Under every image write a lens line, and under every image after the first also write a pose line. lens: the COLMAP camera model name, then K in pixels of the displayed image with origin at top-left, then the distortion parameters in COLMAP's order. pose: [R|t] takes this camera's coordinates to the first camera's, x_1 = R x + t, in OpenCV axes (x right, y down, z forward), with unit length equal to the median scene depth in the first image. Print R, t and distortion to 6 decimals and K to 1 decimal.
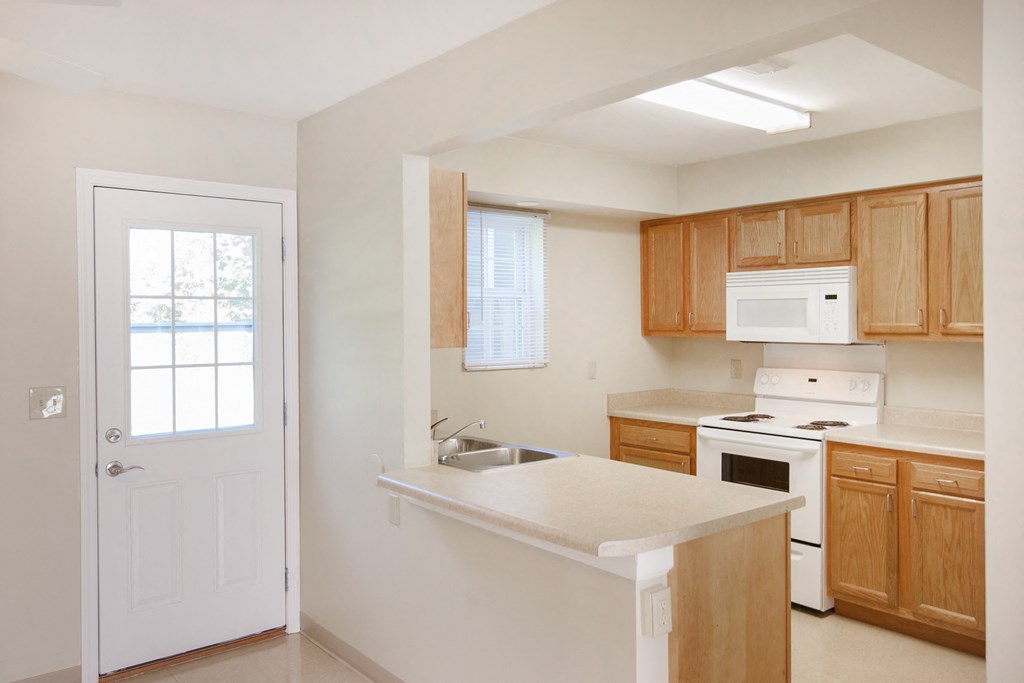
lens RADIAL K [[793.3, 0, 520.7], [0, 793.3, 338.2], [0, 0, 1]] dist [0.013484, -0.001826]
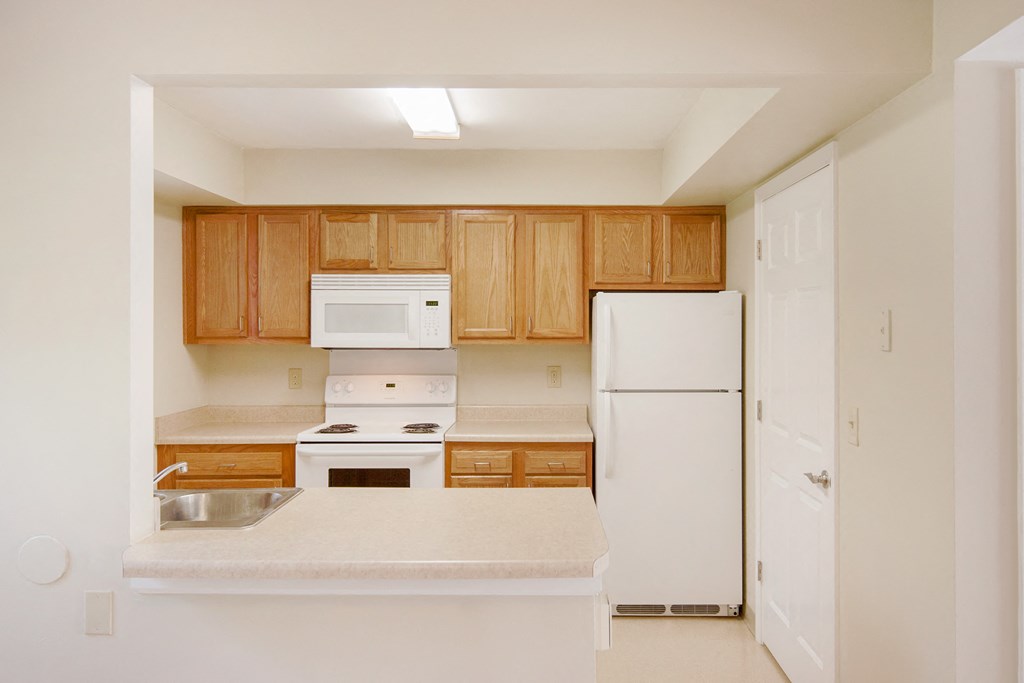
lens RADIAL K [[793.3, 0, 515.2], [0, 793.3, 339.0], [0, 0, 1]] dist [0.013484, -0.001826]
pose [[0.636556, -0.001703, 0.771229, -0.322954], [0.015386, 0.999827, -0.010491, 0.006935], [-0.771077, 0.018544, 0.636472, 0.247496]]
